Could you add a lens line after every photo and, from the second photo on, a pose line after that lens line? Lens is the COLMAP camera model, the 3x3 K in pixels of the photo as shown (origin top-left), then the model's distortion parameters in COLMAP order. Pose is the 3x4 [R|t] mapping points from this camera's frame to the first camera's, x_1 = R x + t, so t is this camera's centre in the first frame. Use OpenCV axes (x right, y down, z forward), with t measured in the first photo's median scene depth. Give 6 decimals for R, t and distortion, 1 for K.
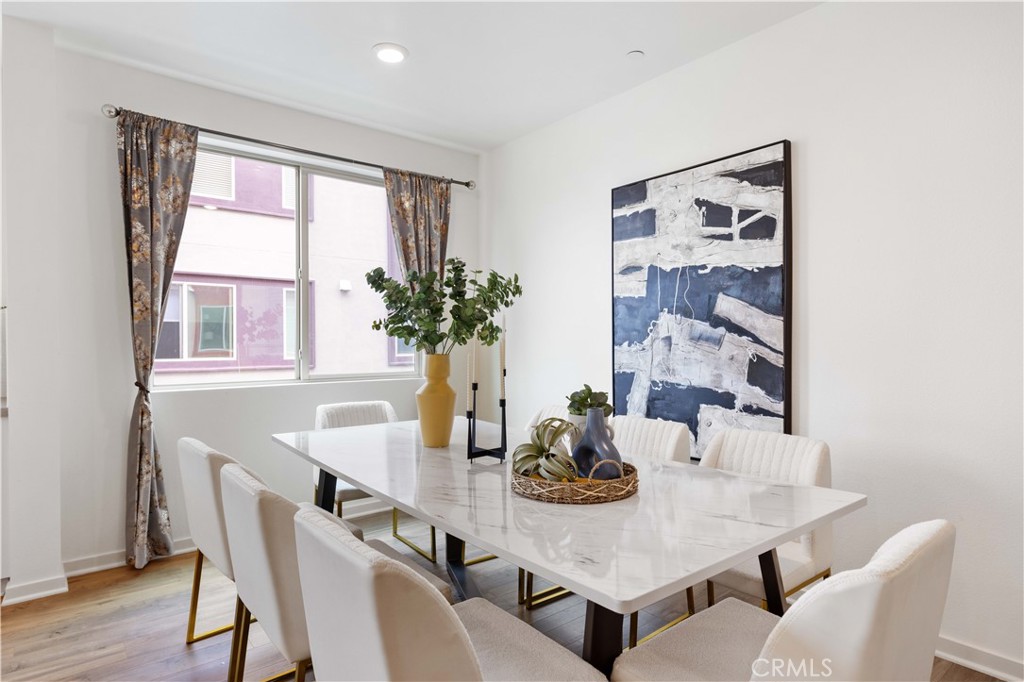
lens RADIAL K [[566.4, 0, 512.0], [0, 566.4, 341.0], [0, 0, 1]] dist [-0.004628, -0.001006]
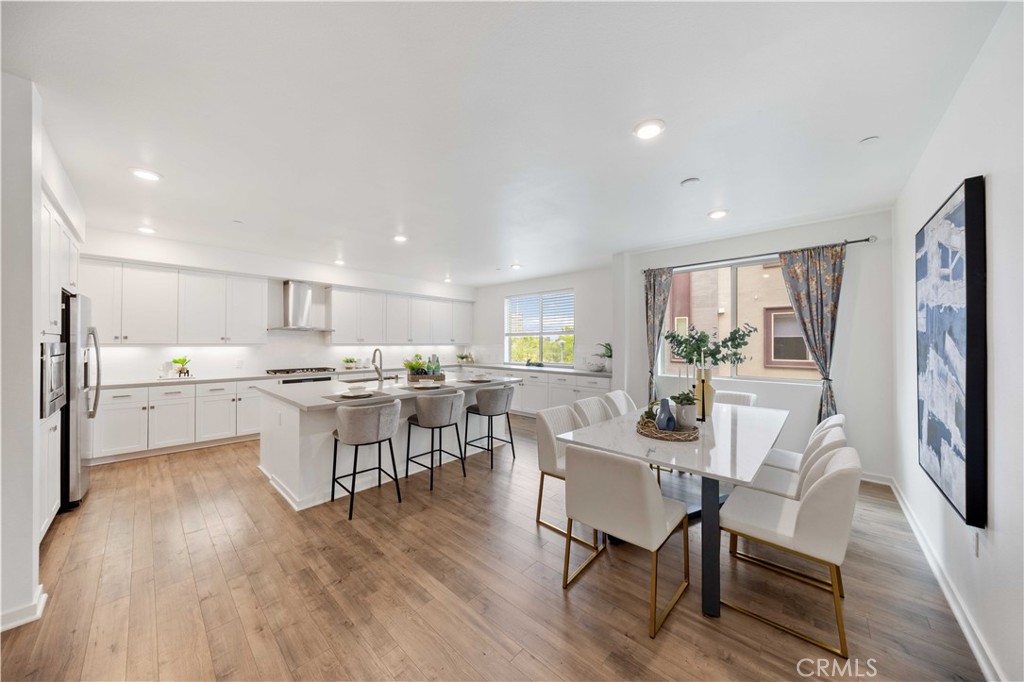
lens RADIAL K [[337.3, 0, 512.0], [0, 337.3, 341.0], [0, 0, 1]] dist [-0.000225, -0.000004]
pose [[0.161109, -0.005180, -0.986923, 0.712758], [0.000156, 0.999986, -0.005223, -0.053509], [0.986937, 0.000687, 0.161107, 0.093836]]
